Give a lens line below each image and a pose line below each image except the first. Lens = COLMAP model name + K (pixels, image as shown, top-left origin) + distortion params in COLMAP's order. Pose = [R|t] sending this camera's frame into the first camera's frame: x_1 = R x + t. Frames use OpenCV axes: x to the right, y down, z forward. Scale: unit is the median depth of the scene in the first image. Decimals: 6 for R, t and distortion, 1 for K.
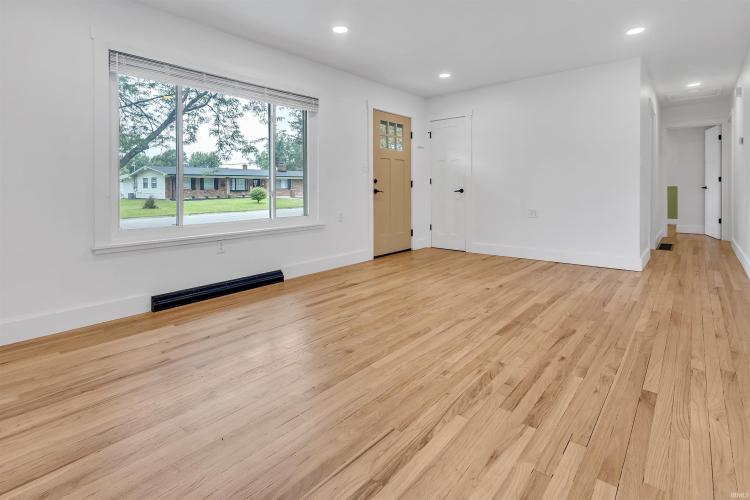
lens RADIAL K [[379.5, 0, 372.2], [0, 379.5, 198.1], [0, 0, 1]] dist [-0.003032, -0.000242]
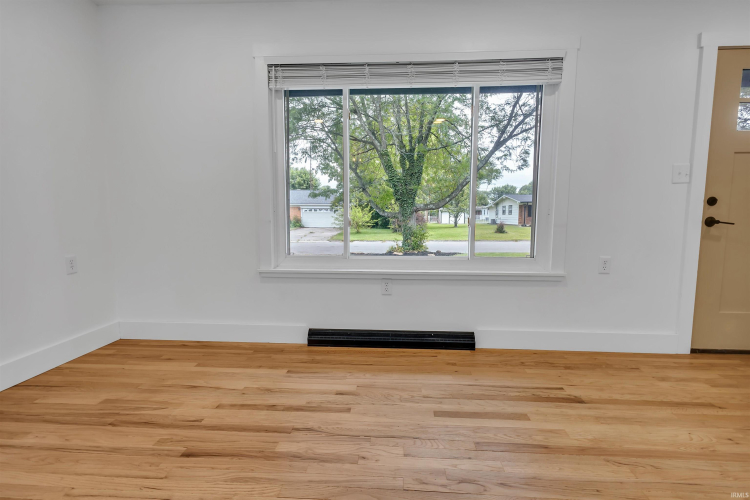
lens RADIAL K [[352.5, 0, 375.0], [0, 352.5, 250.0], [0, 0, 1]] dist [0.006987, 0.000072]
pose [[0.603048, 0.086604, -0.792990, 0.133347], [-0.029280, 0.995822, 0.086489, -0.009917], [0.797167, -0.028939, 0.603065, 0.429734]]
